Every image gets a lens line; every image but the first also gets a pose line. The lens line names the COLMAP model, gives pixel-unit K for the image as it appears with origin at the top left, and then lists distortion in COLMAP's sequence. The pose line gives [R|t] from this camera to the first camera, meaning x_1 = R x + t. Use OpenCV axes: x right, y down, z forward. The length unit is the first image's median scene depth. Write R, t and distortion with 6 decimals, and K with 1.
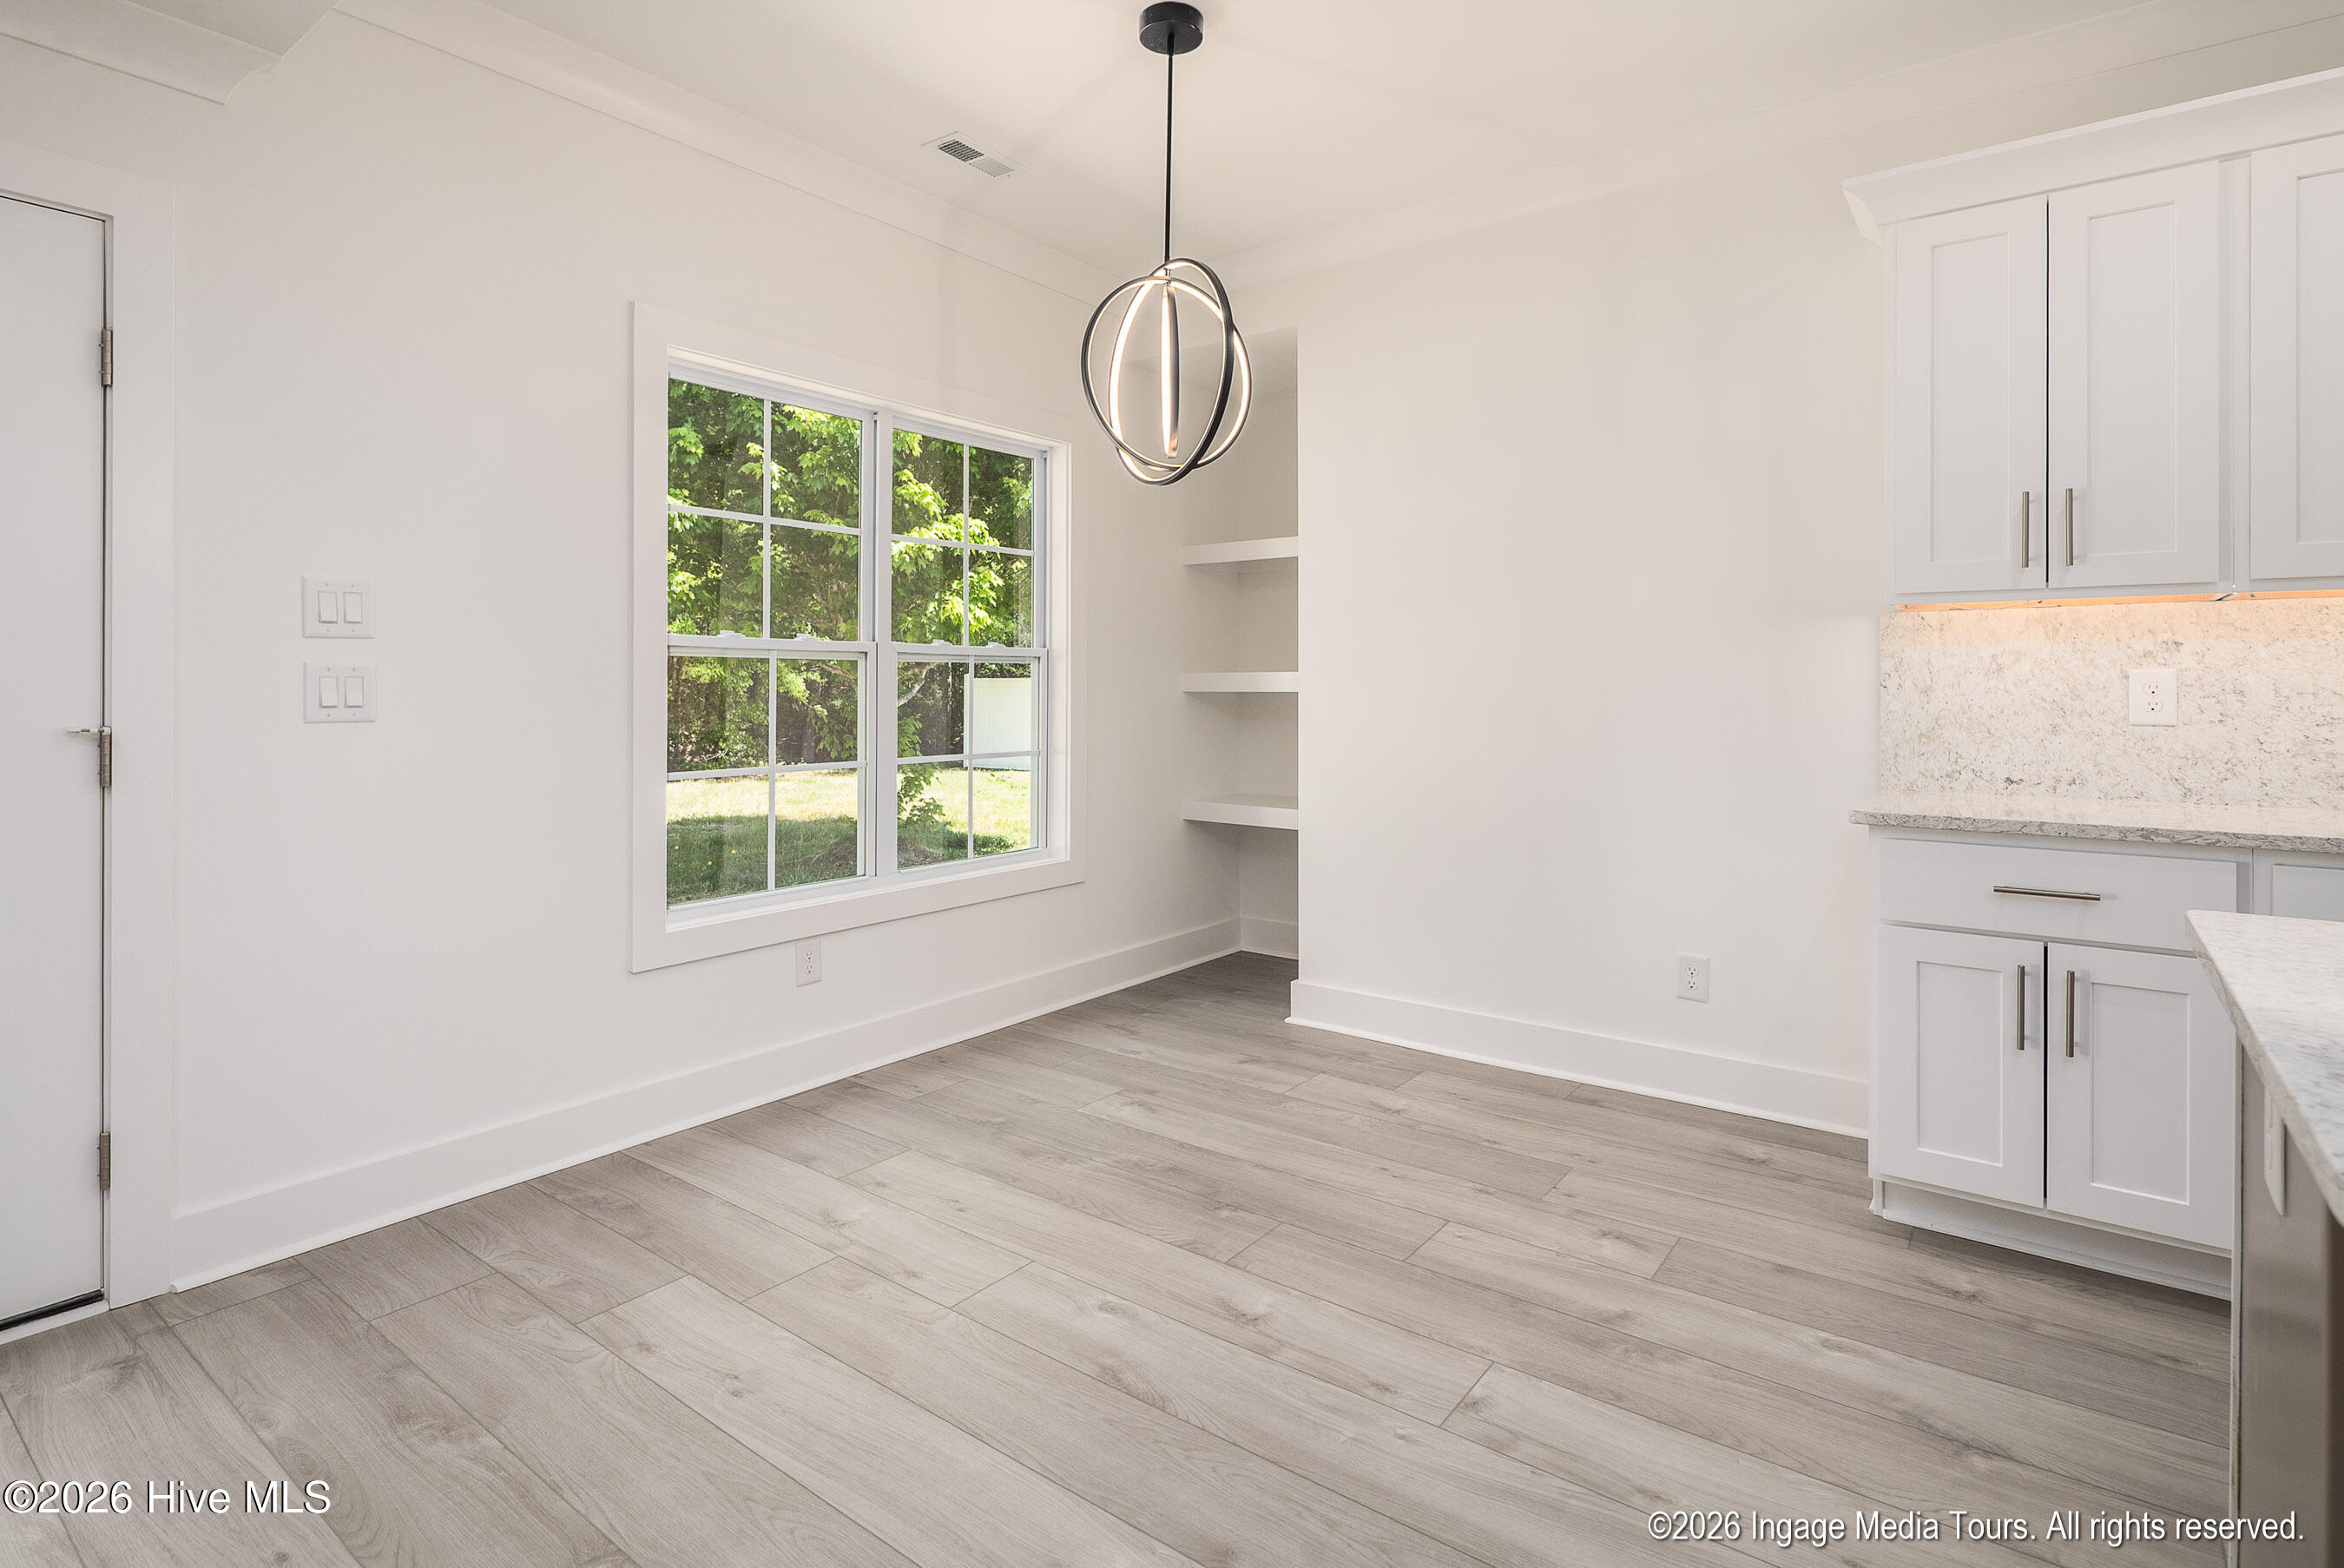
lens RADIAL K [[1165.6, 0, 1139.0], [0, 1165.6, 670.3], [0, 0, 1]] dist [0.005228, -0.004024]
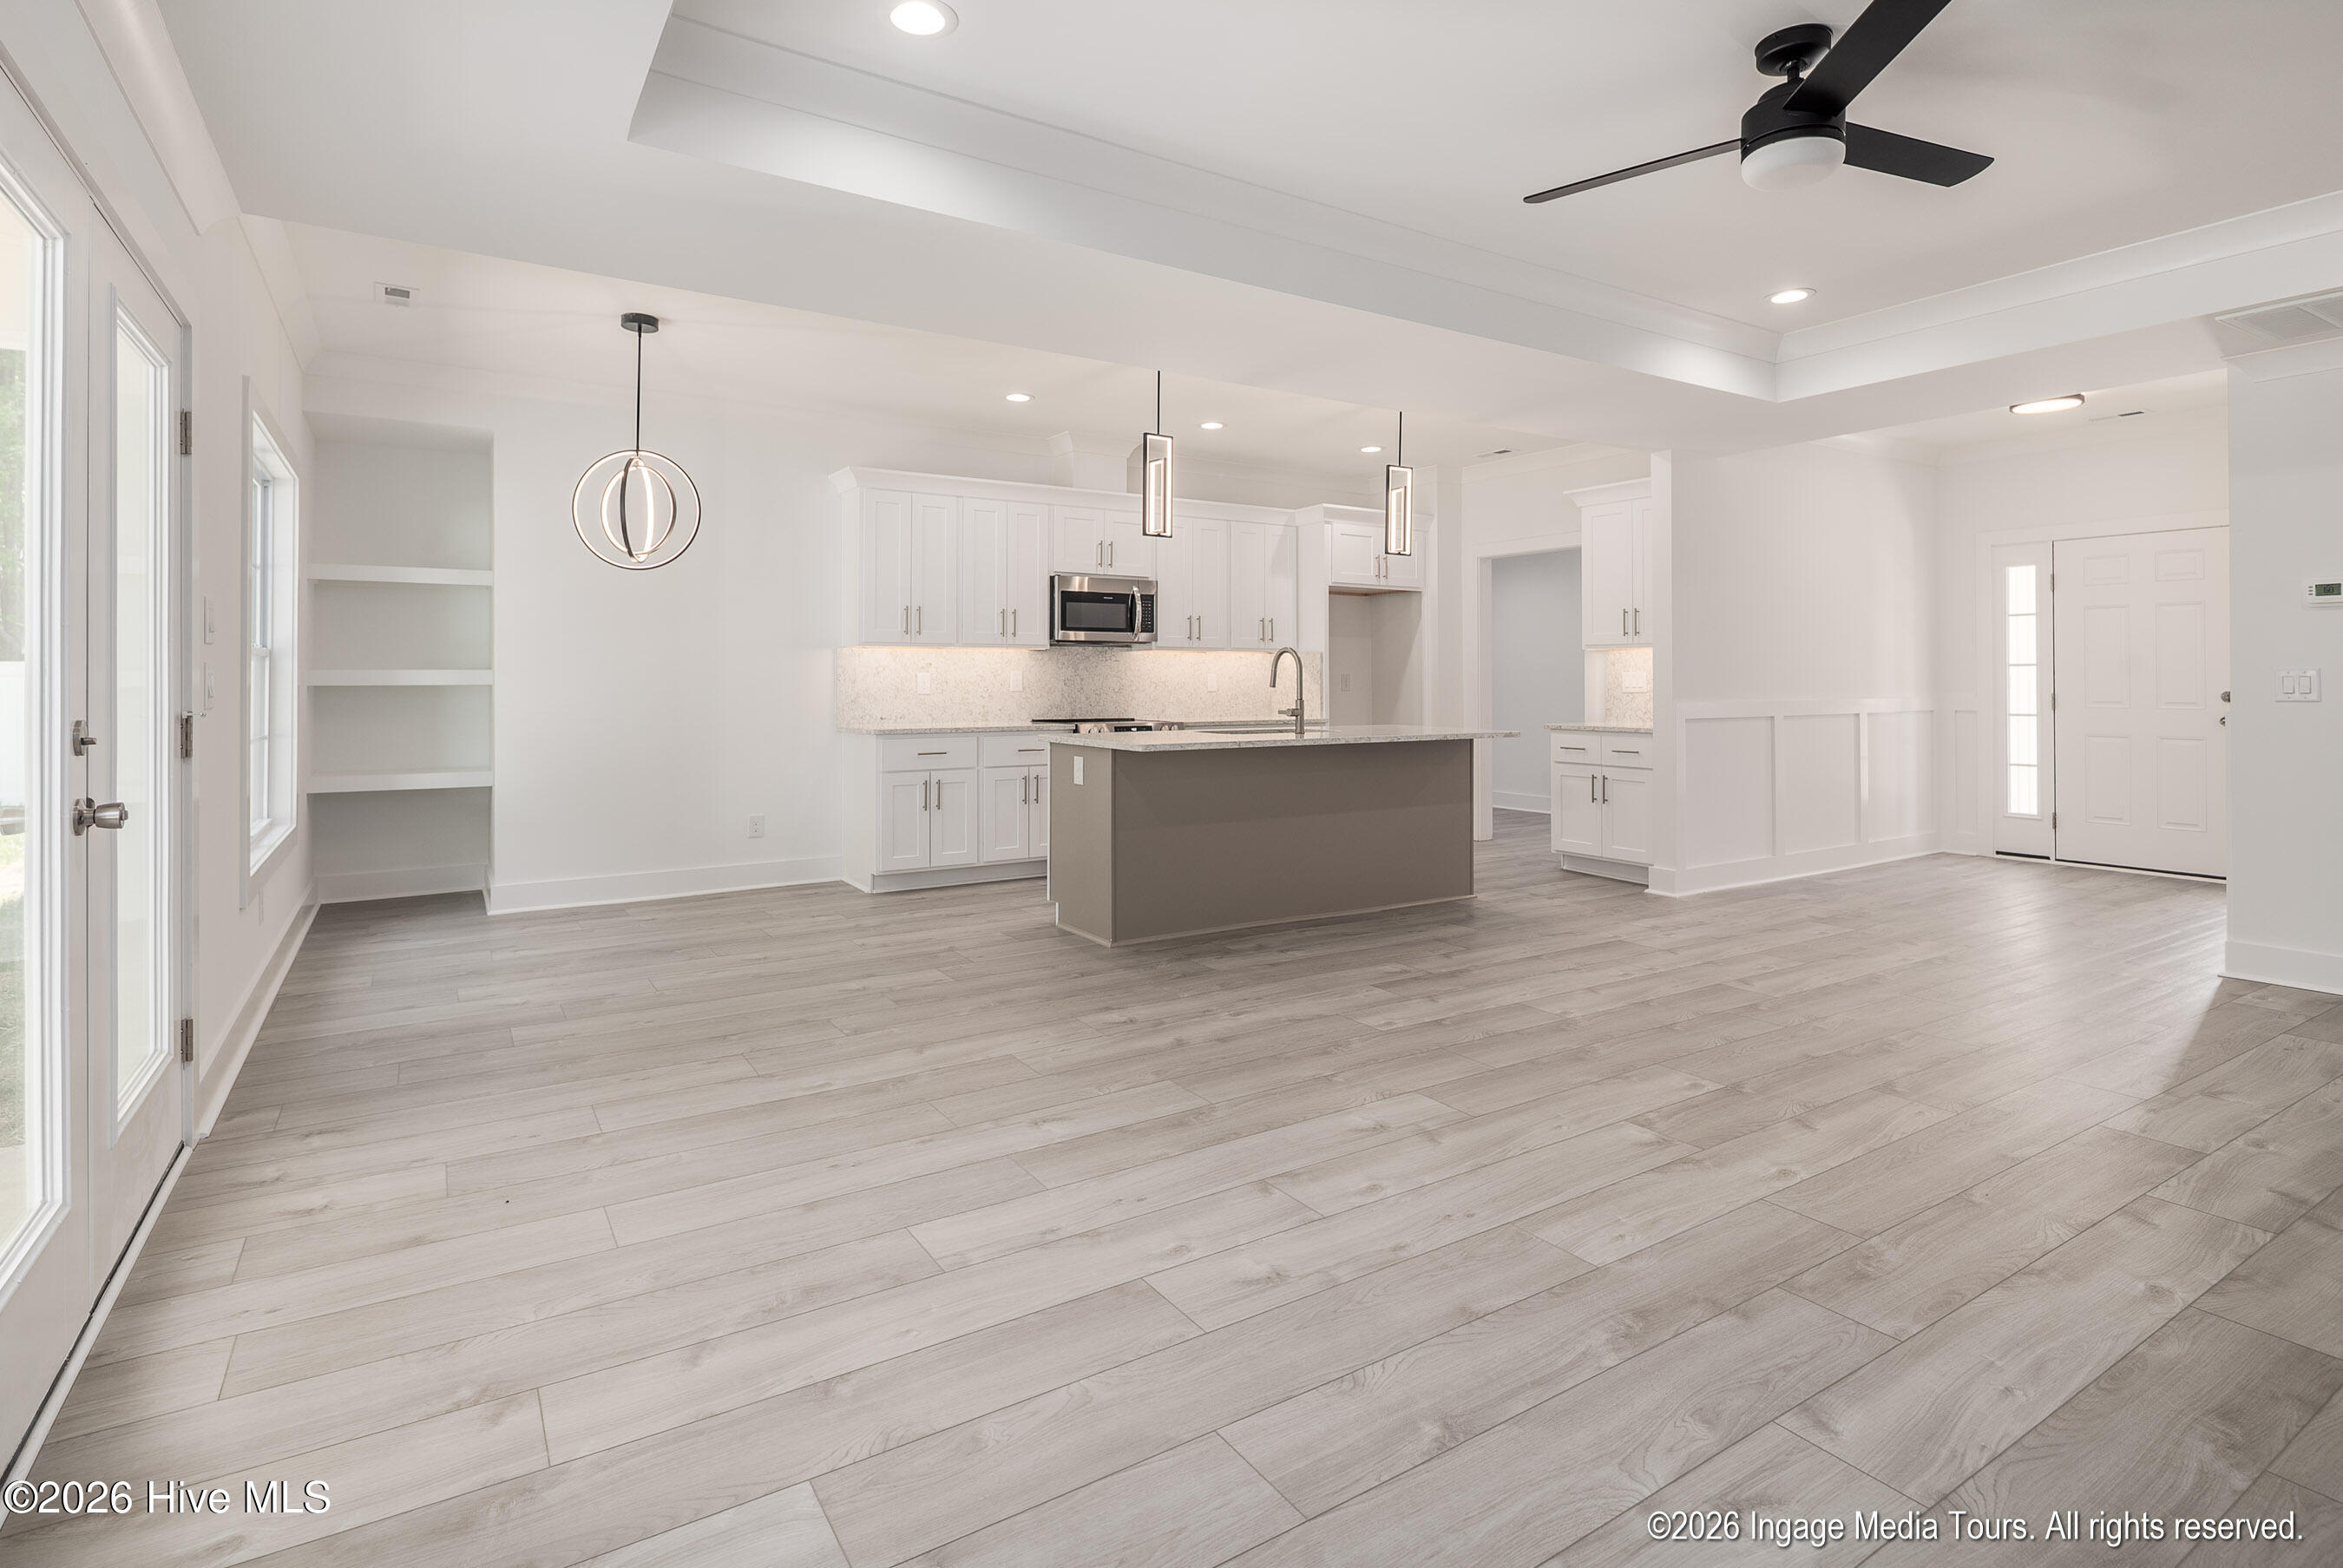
lens RADIAL K [[1165.0, 0, 1156.0], [0, 1165.0, 776.3], [0, 0, 1]] dist [0.005228, -0.004024]
pose [[0.345359, -0.079736, 0.935077, -1.599101], [-0.010832, 0.995979, 0.088930, -0.008220], [-0.938408, -0.040842, 0.343106, -0.449417]]
